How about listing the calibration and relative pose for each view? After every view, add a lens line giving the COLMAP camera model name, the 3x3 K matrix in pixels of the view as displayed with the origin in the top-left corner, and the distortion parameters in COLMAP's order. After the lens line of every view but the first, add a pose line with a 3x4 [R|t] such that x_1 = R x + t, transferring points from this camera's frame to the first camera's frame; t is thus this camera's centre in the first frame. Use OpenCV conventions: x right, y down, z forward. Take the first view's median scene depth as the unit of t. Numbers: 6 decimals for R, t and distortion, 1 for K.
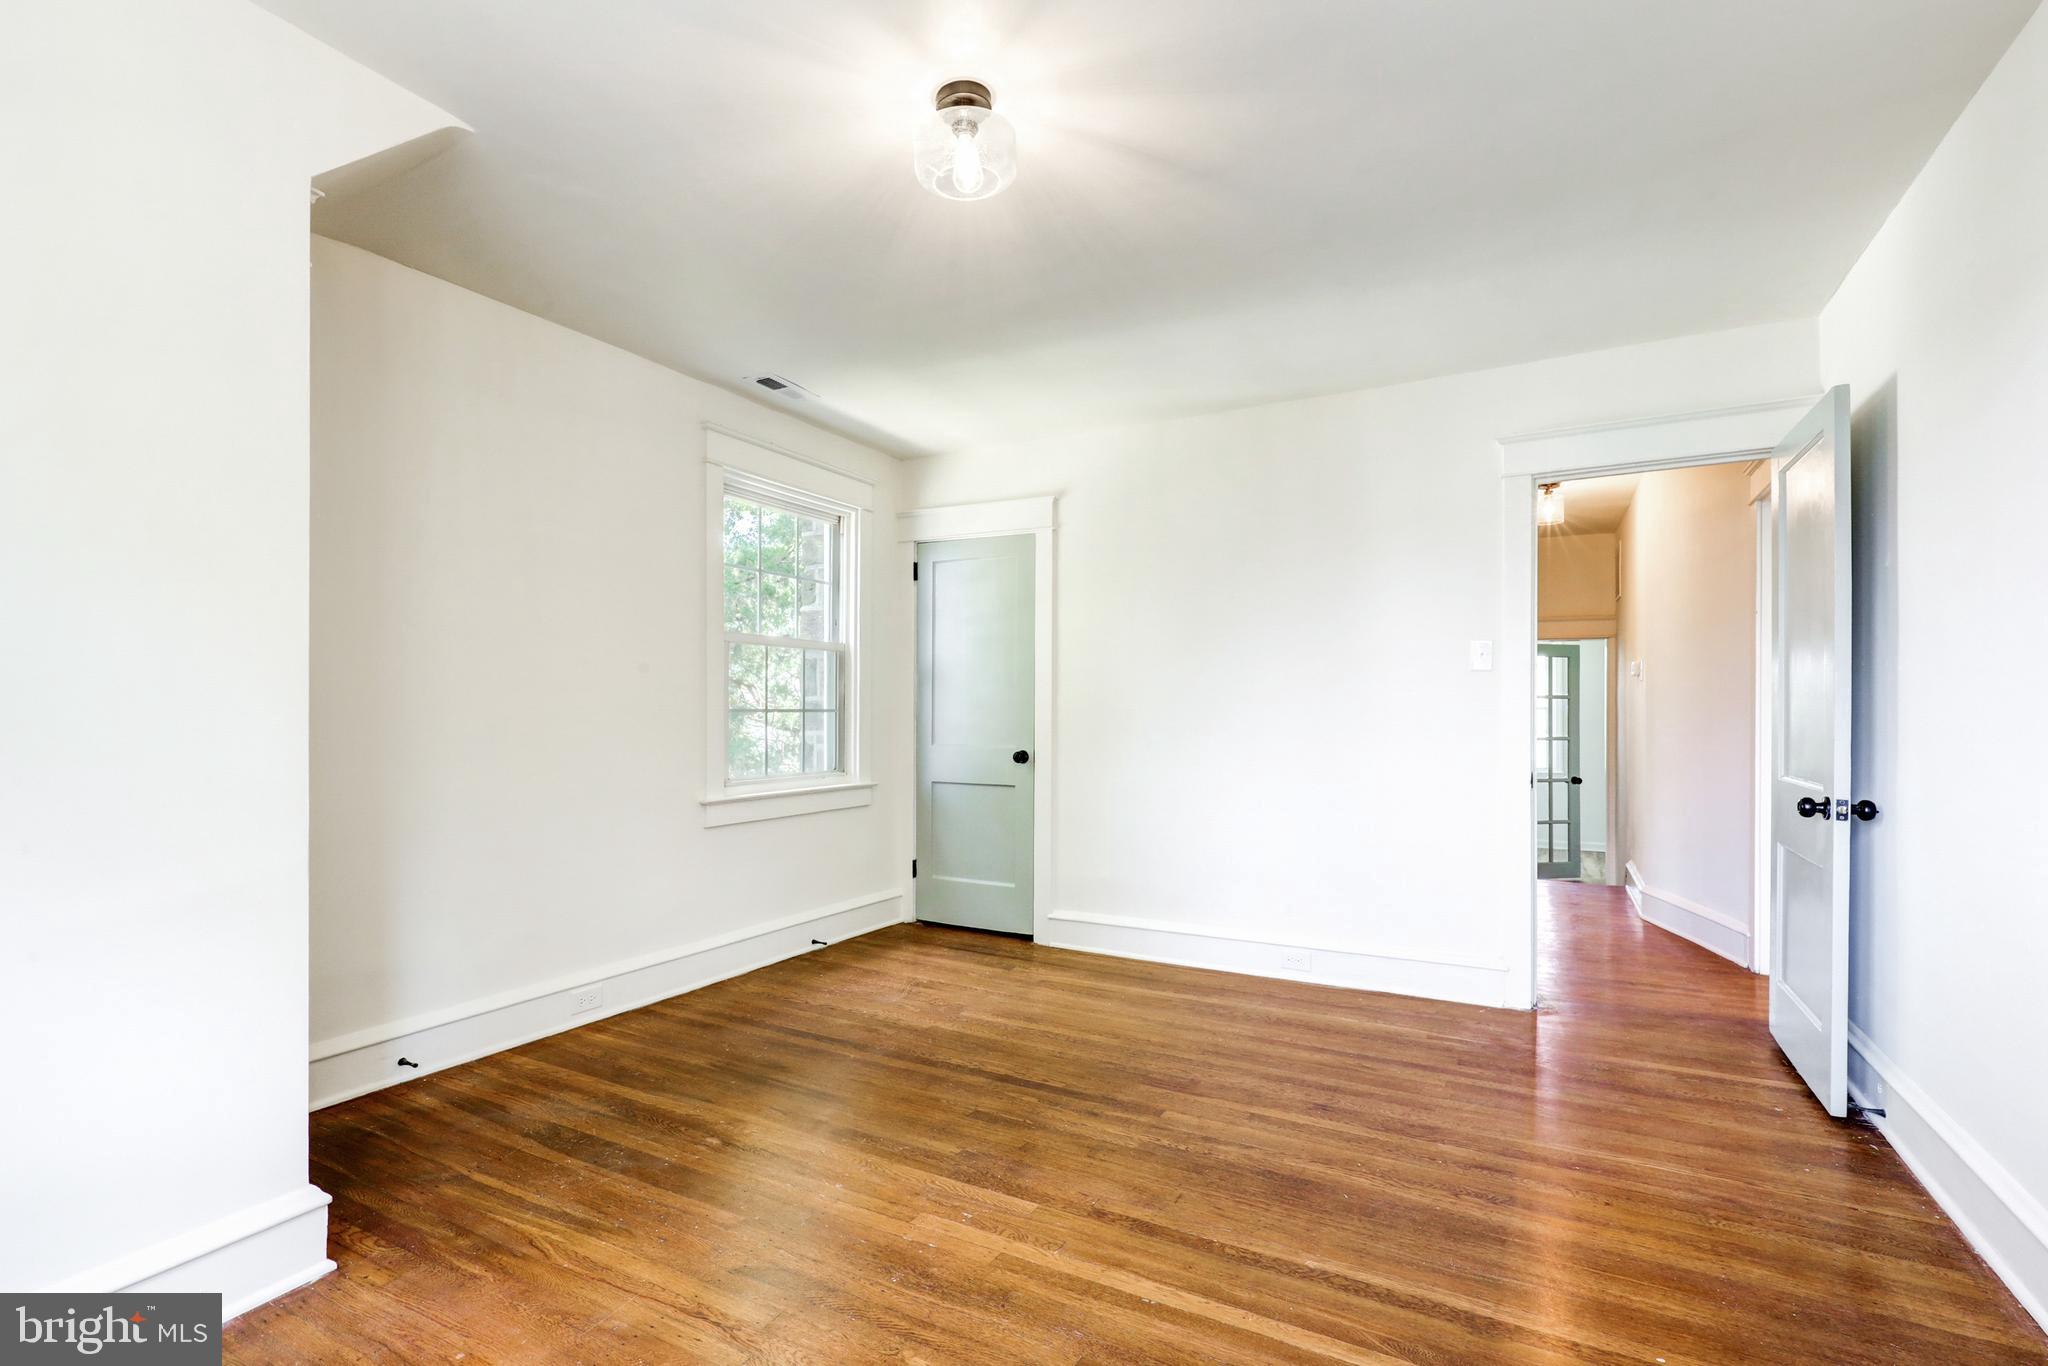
lens RADIAL K [[928.8, 0, 1023.9], [0, 928.8, 689.5], [0, 0, 1]] dist [0.000001, 0.000484]
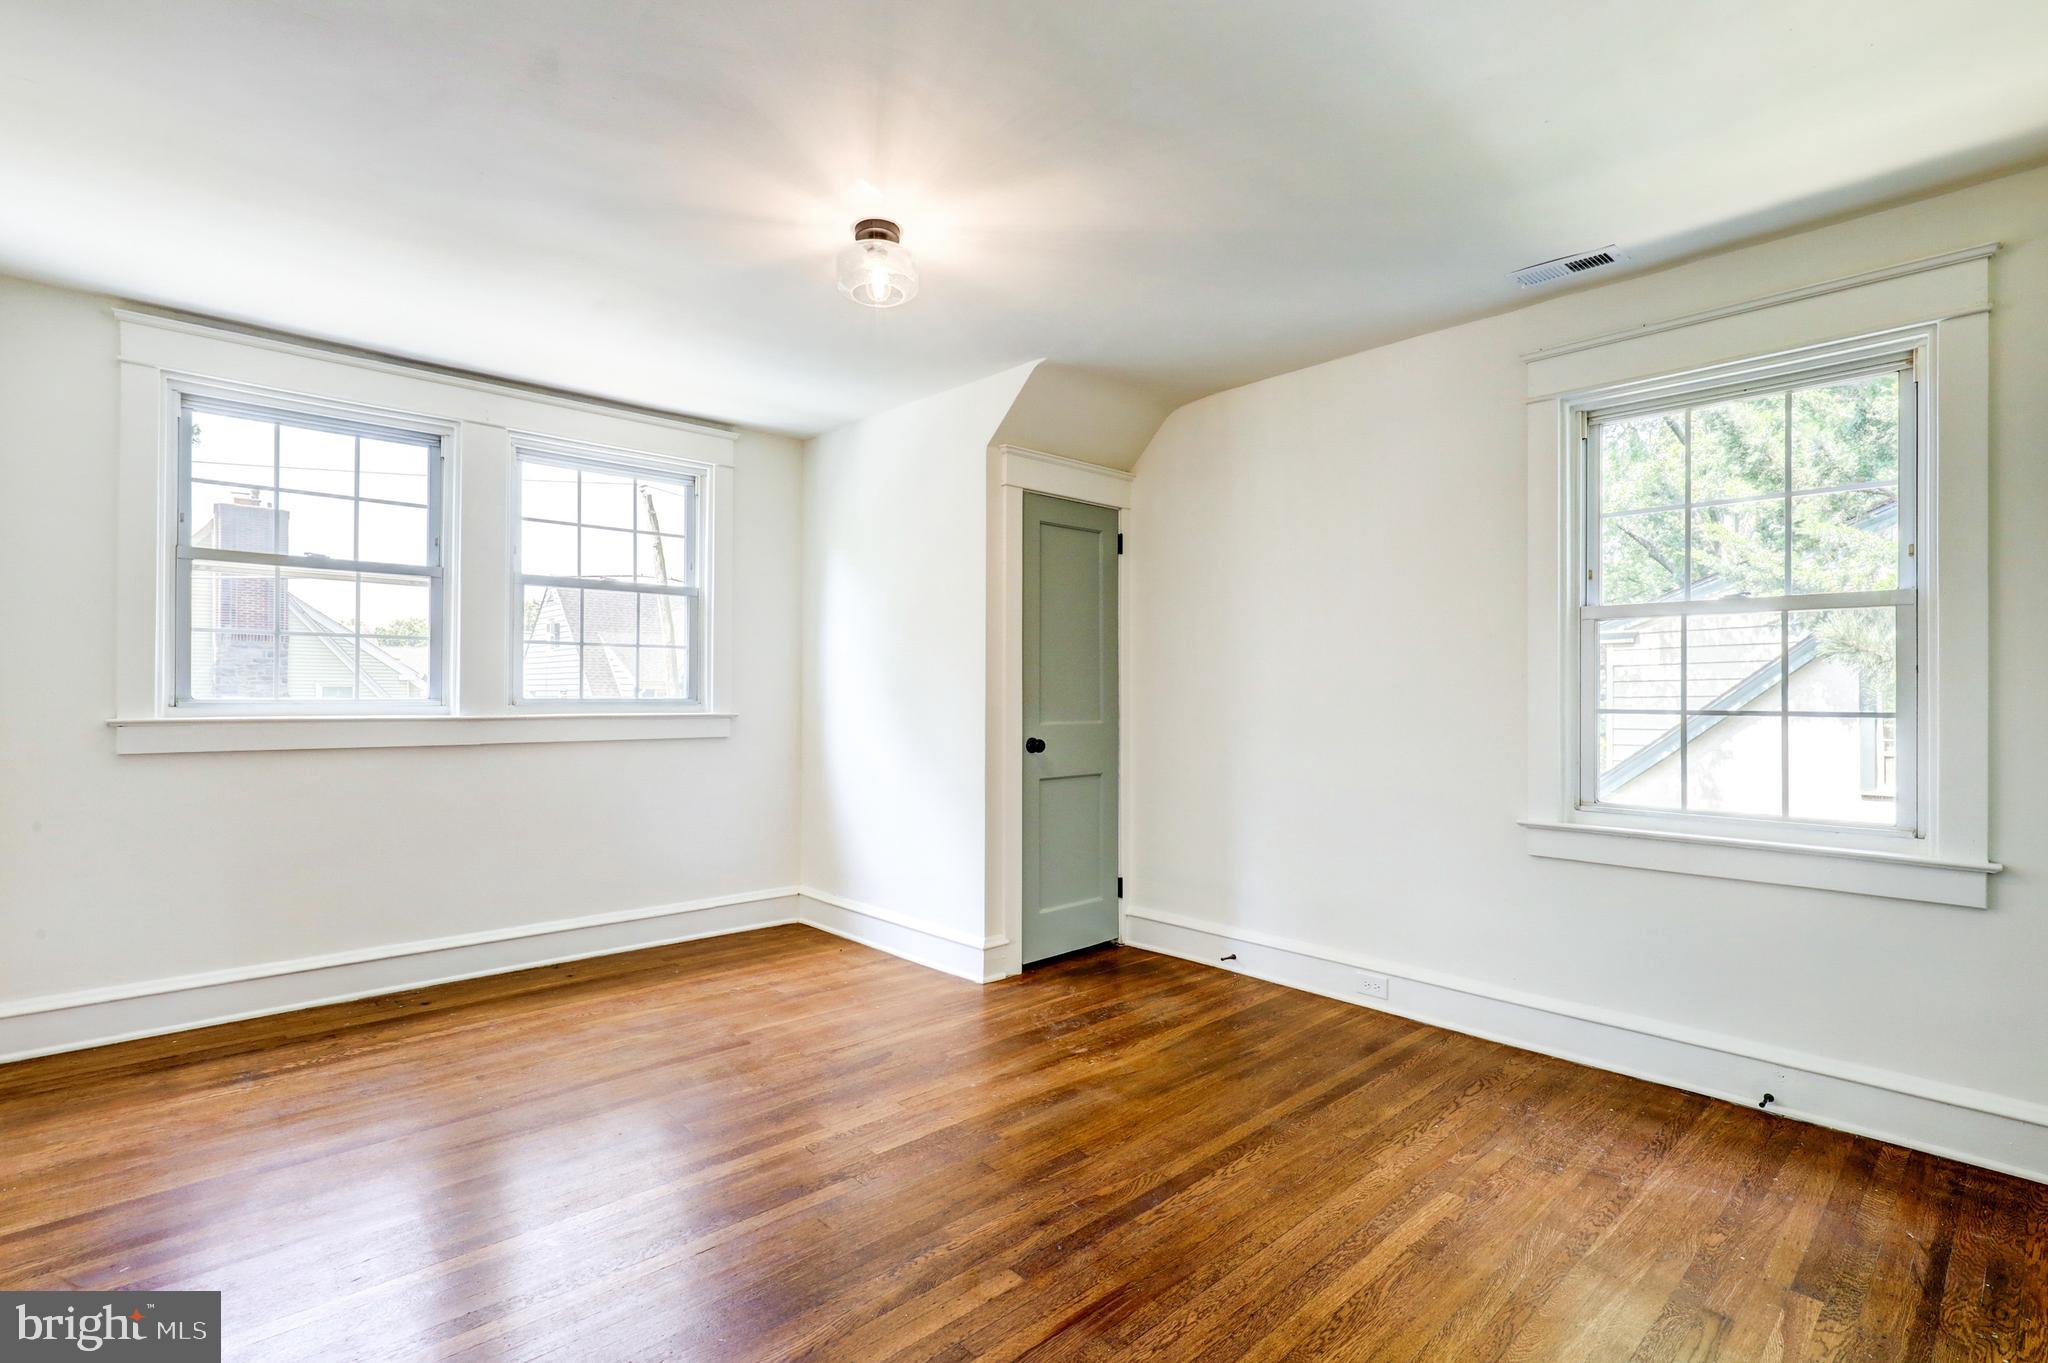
lens RADIAL K [[950.7, 0, 1024.0], [0, 950.7, 681.5], [0, 0, 1]] dist [-0.001494, -0.000155]
pose [[-0.304517, -0.009884, -0.952456, 0.765026], [0.019112, 0.999681, -0.016484, 0.003581], [0.952315, -0.023223, -0.304231, 1.101817]]
